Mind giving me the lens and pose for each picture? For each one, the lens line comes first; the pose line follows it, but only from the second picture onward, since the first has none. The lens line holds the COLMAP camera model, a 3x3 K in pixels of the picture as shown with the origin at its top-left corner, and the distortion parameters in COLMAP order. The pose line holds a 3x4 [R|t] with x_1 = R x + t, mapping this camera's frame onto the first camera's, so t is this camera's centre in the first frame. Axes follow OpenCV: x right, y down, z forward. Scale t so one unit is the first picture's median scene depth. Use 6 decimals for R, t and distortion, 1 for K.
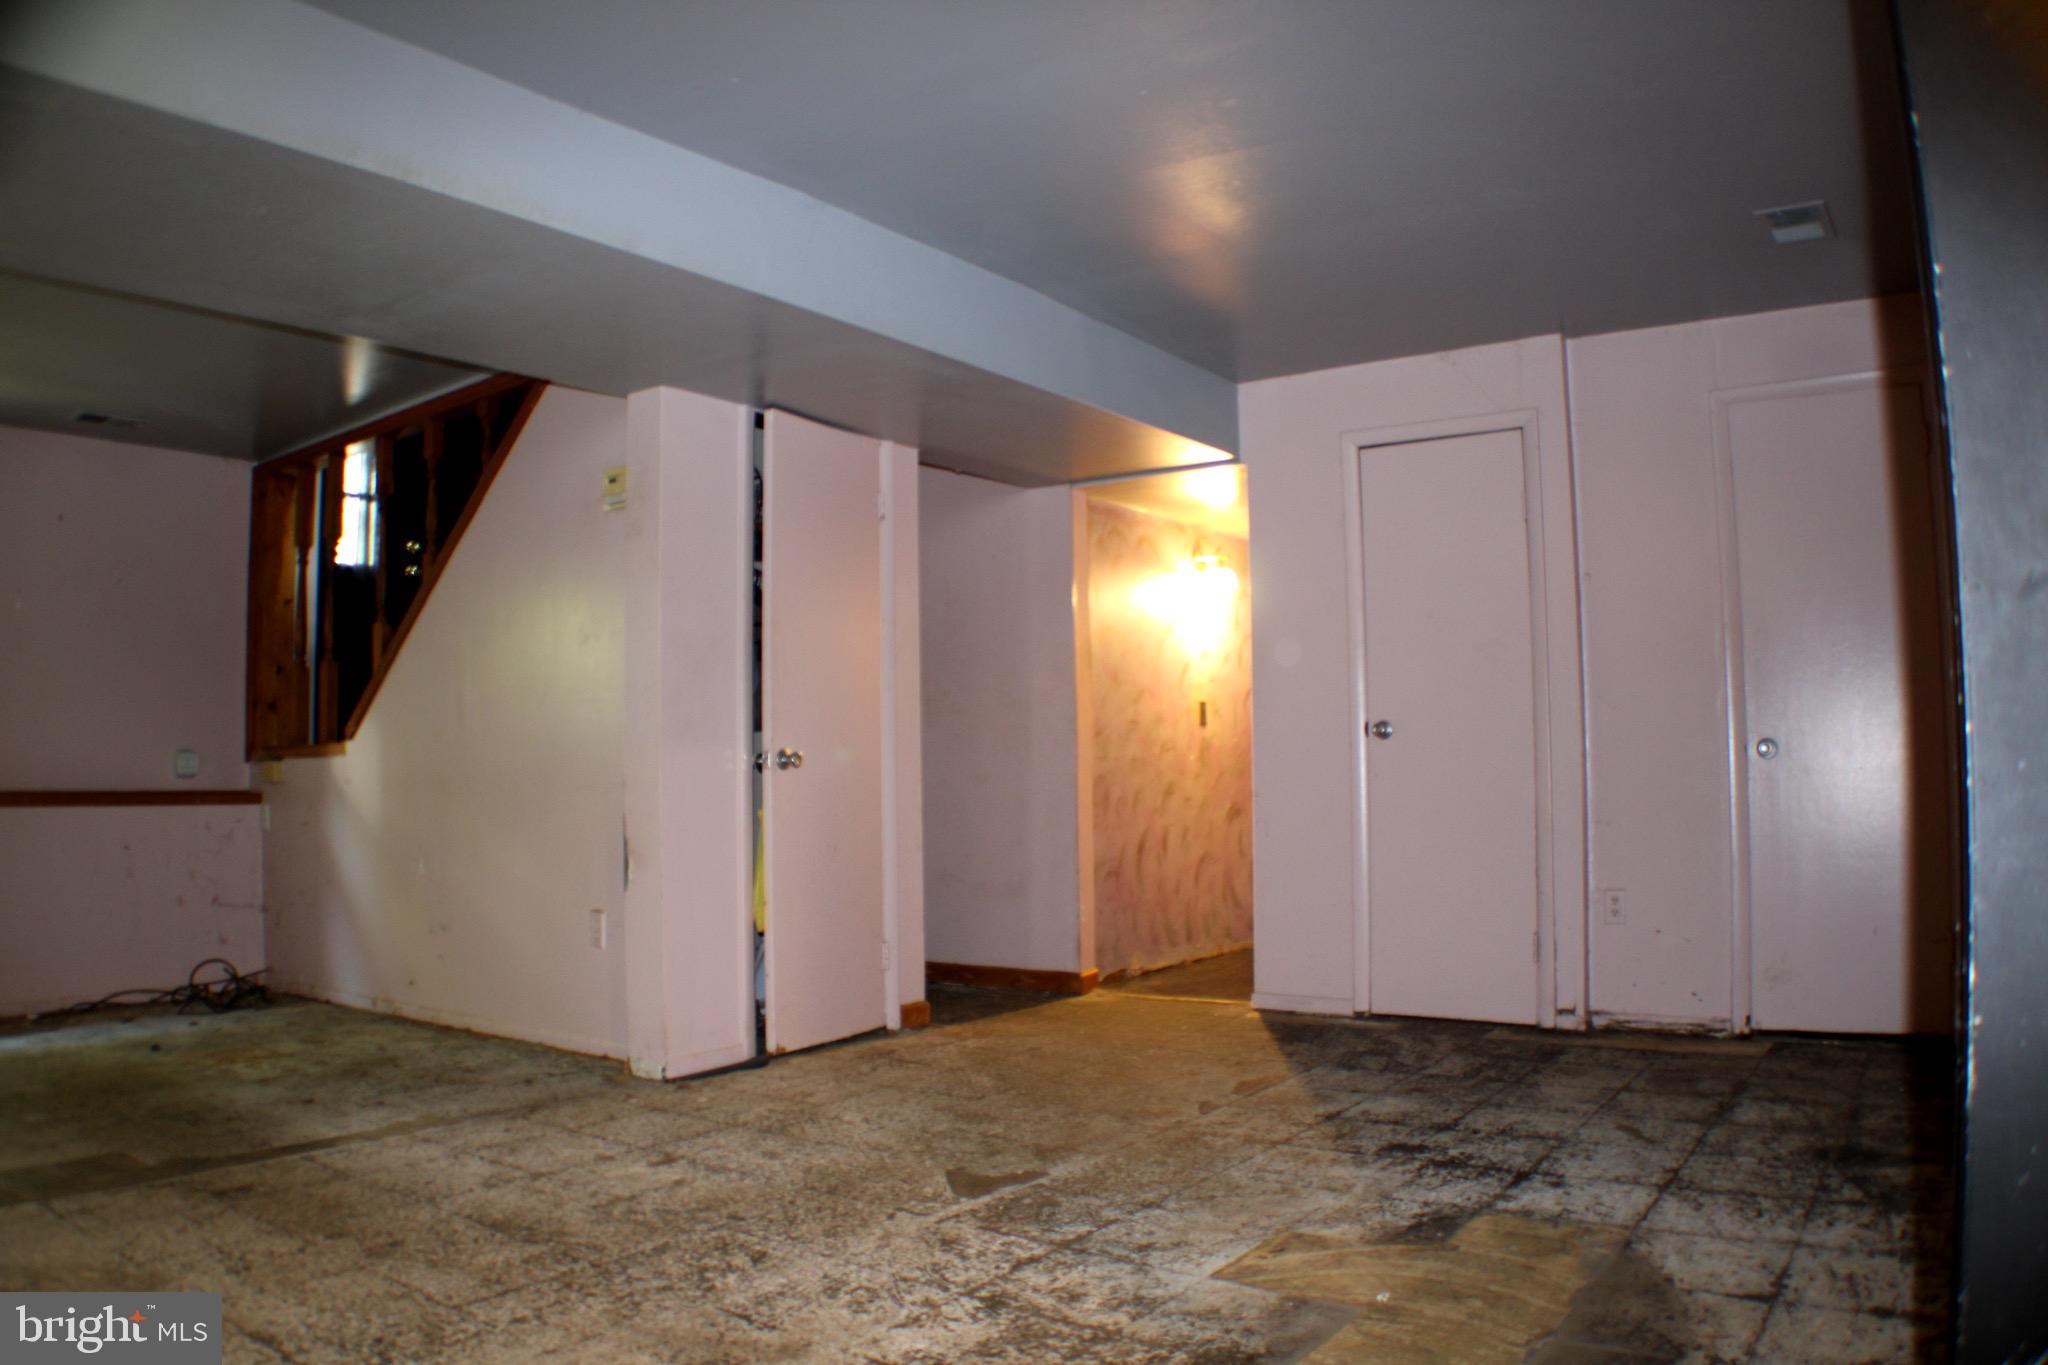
lens RADIAL K [[1466.9, 0, 1024.0], [0, 1466.9, 682.5], [0, 0, 1]] dist [-0.215691, 0.070254]
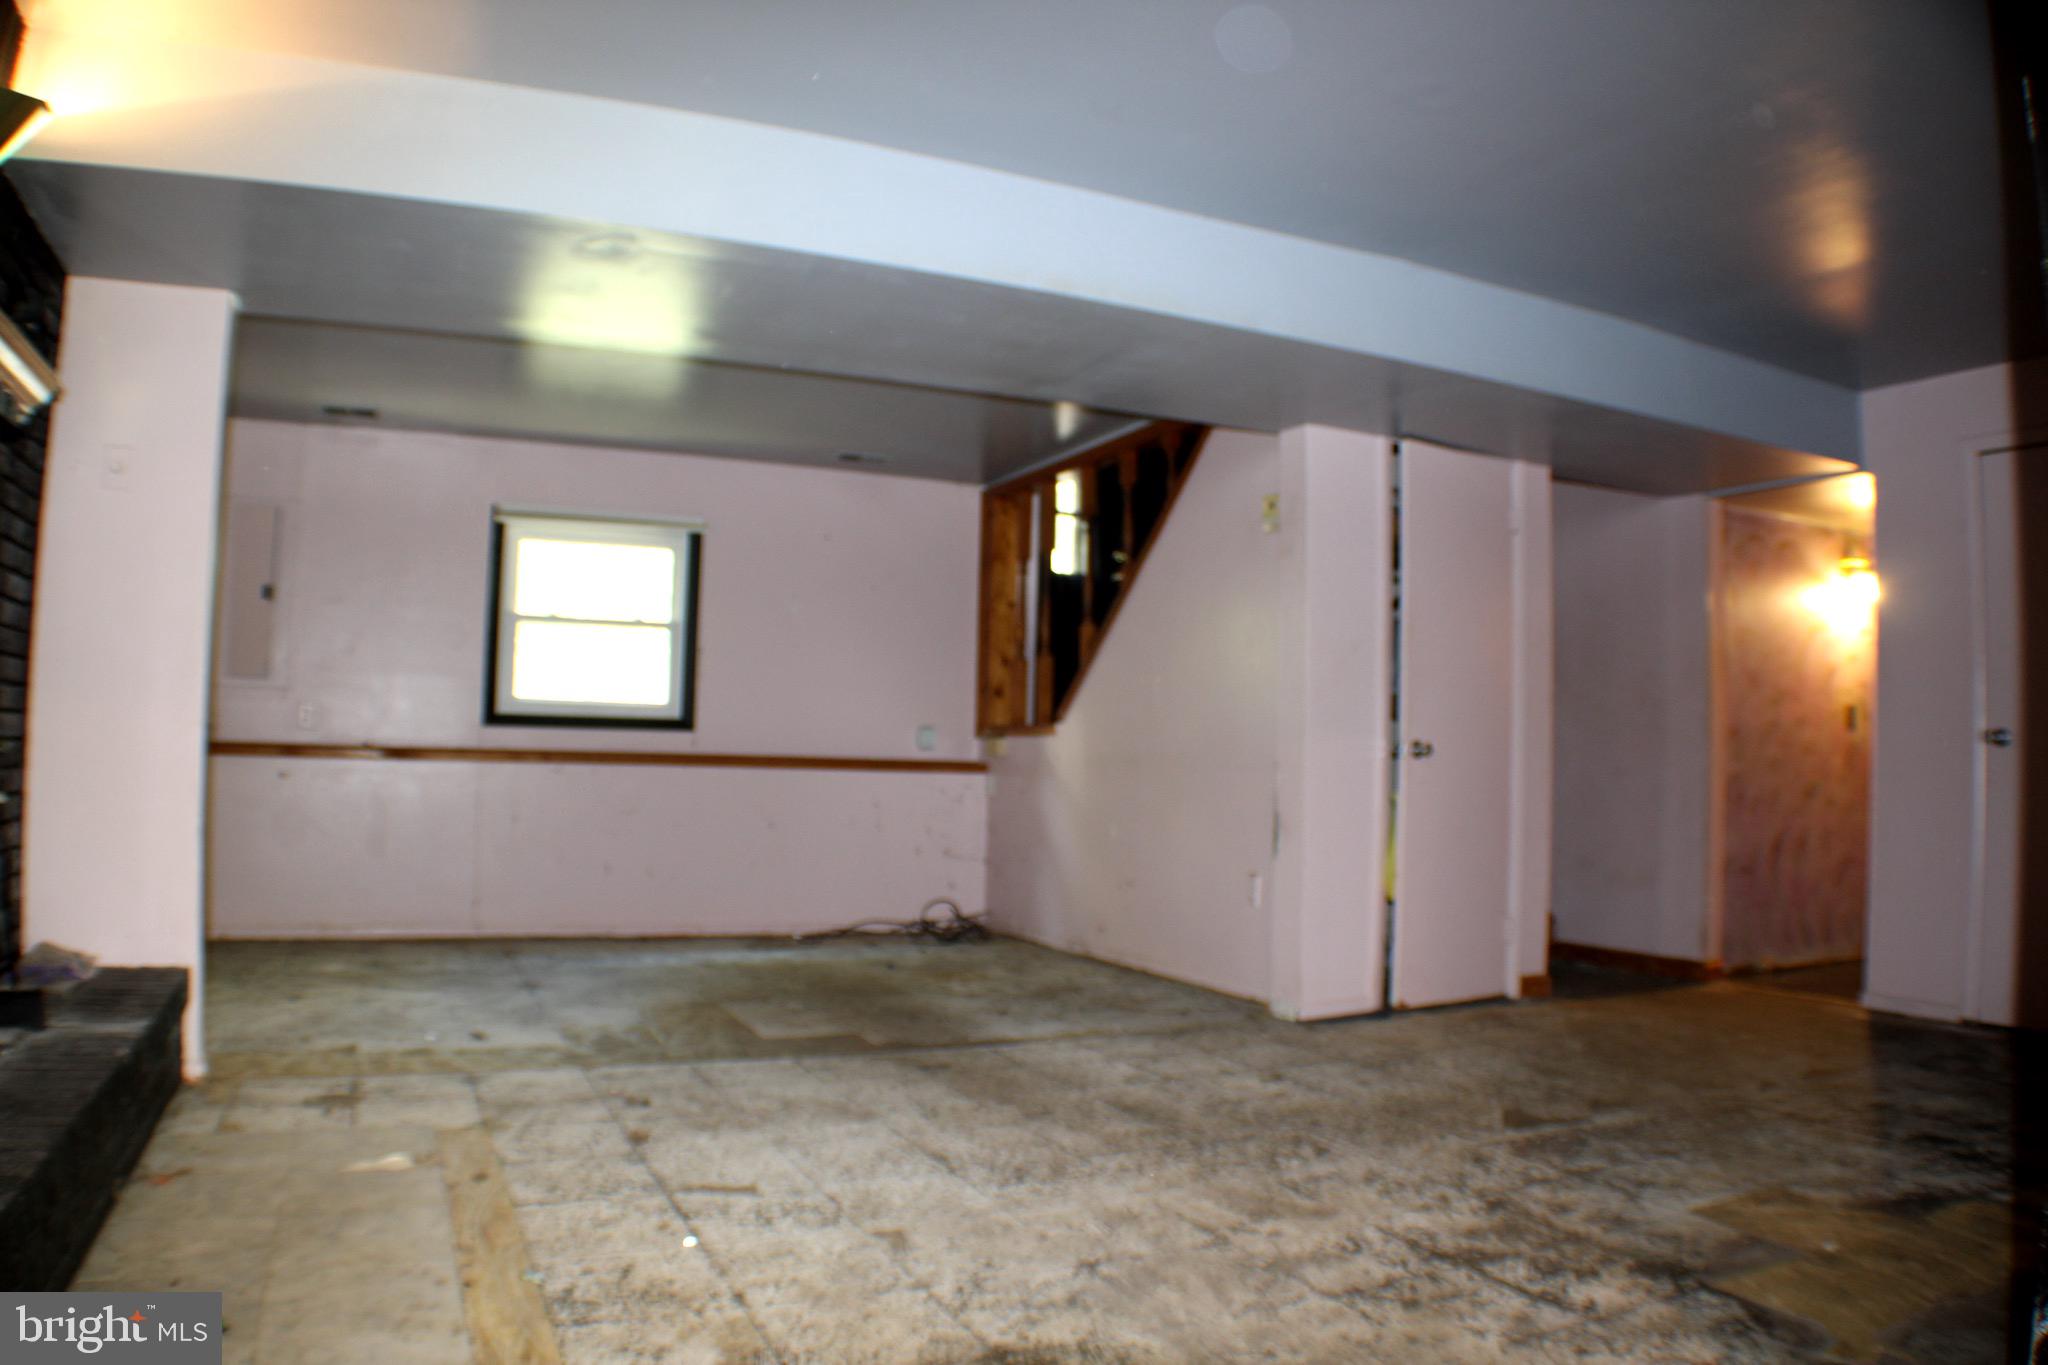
lens RADIAL K [[1466.9, 0, 1024.0], [0, 1466.9, 682.5], [0, 0, 1]] dist [-0.215691, 0.070254]
pose [[0.879311, 0.017039, -0.475943, 0.144102], [-0.012291, 0.999839, 0.013088, -0.014636], [0.476089, -0.005659, 0.879379, -0.189535]]
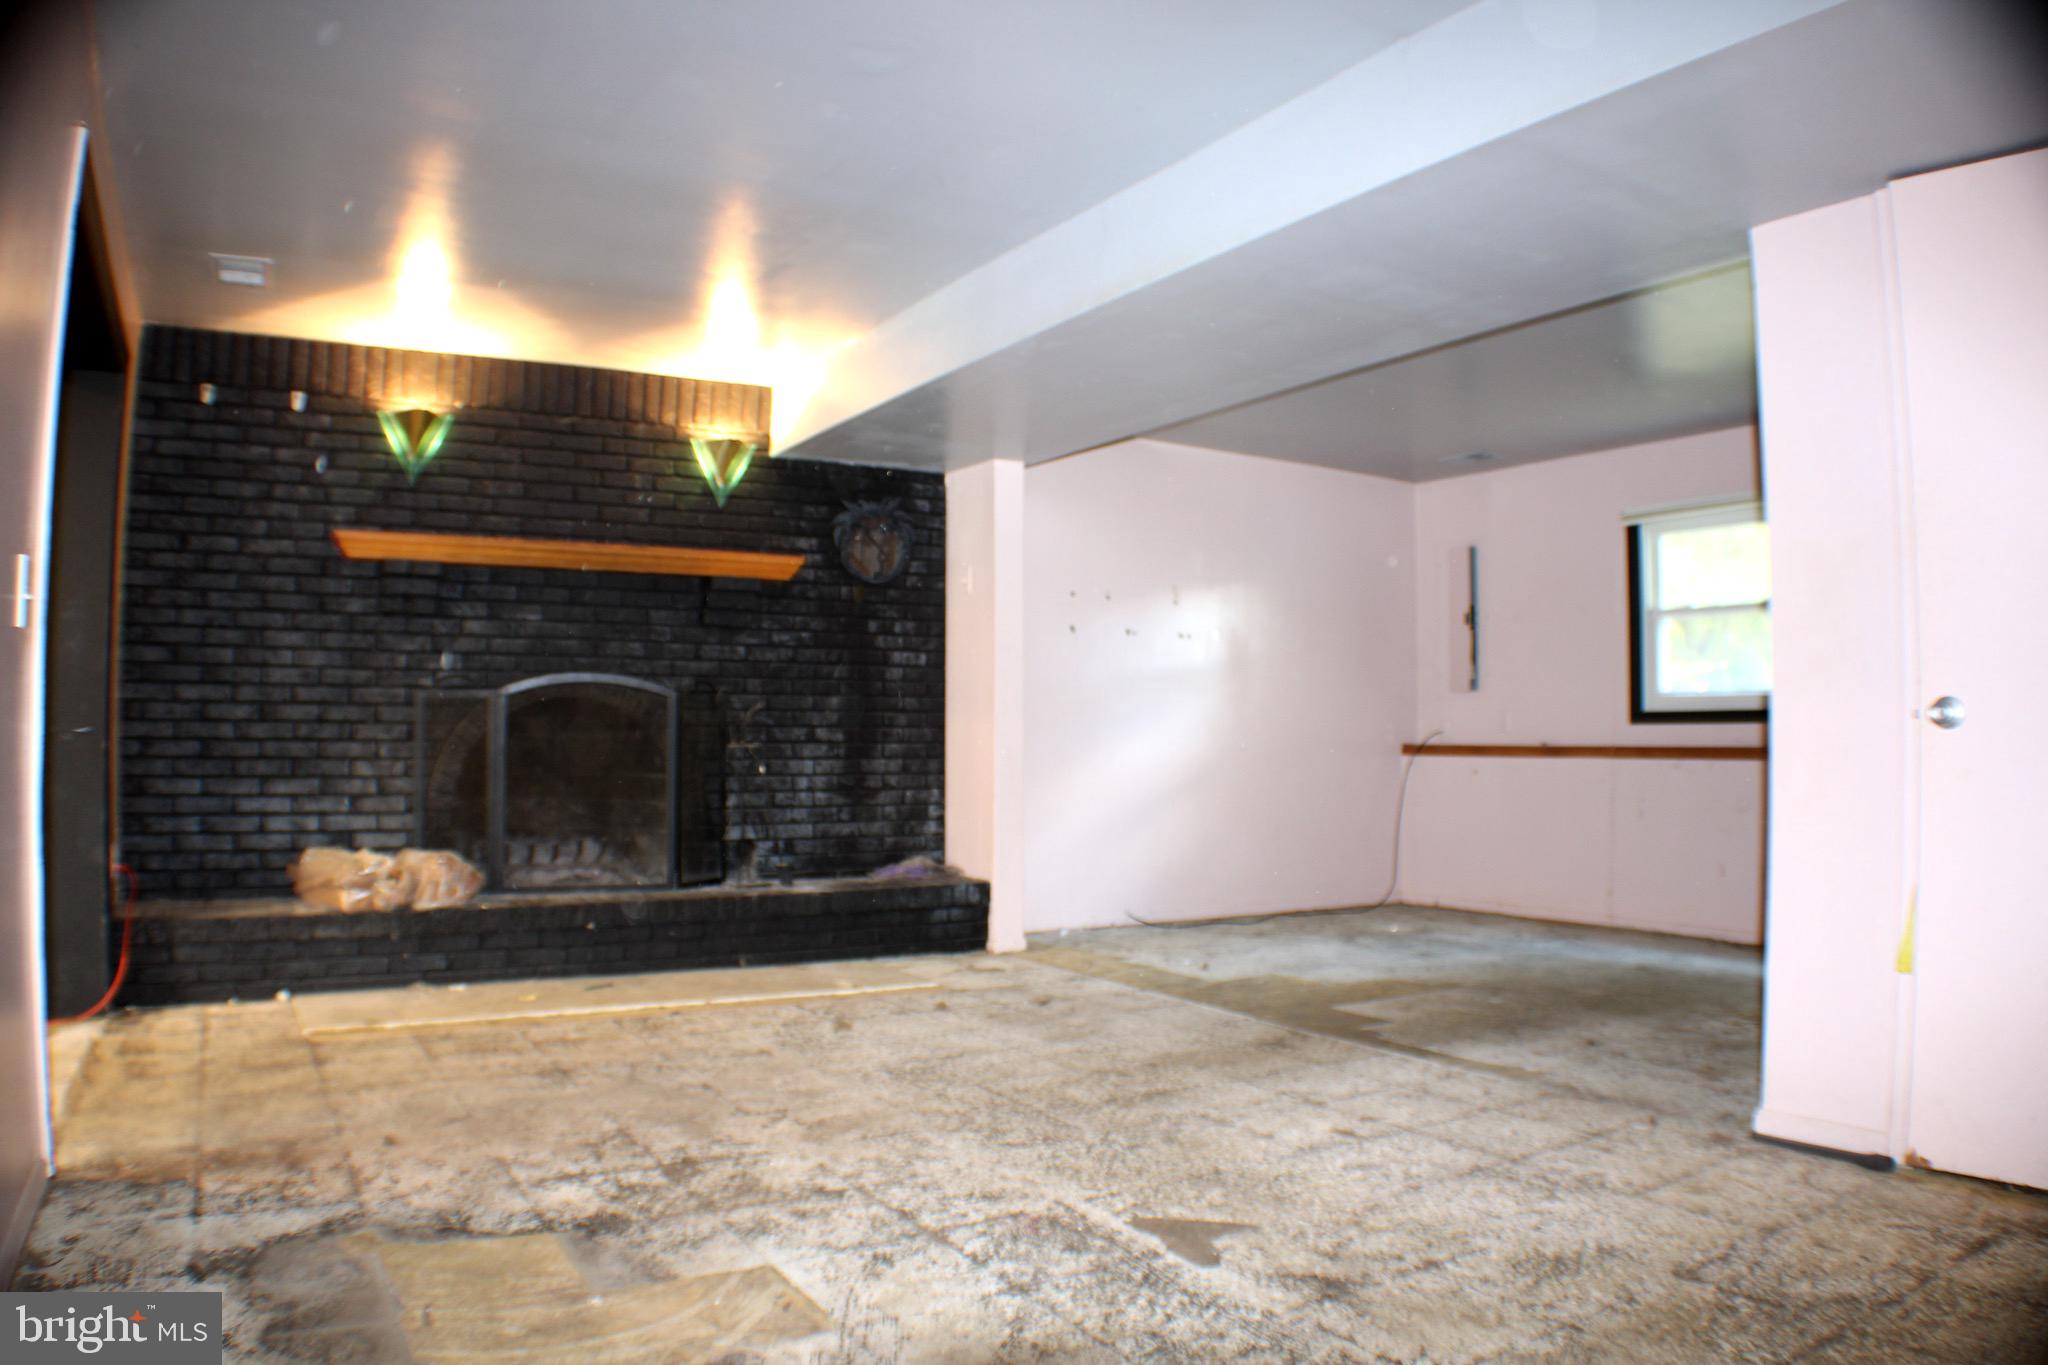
lens RADIAL K [[1466.9, 0, 1024.0], [0, 1466.9, 682.5], [0, 0, 1]] dist [-0.215691, 0.070254]
pose [[-0.407178, -0.018815, -0.913155, 0.772349], [0.058735, 0.997179, -0.046737, 0.069275], [0.911458, -0.072665, -0.404924, 1.294006]]
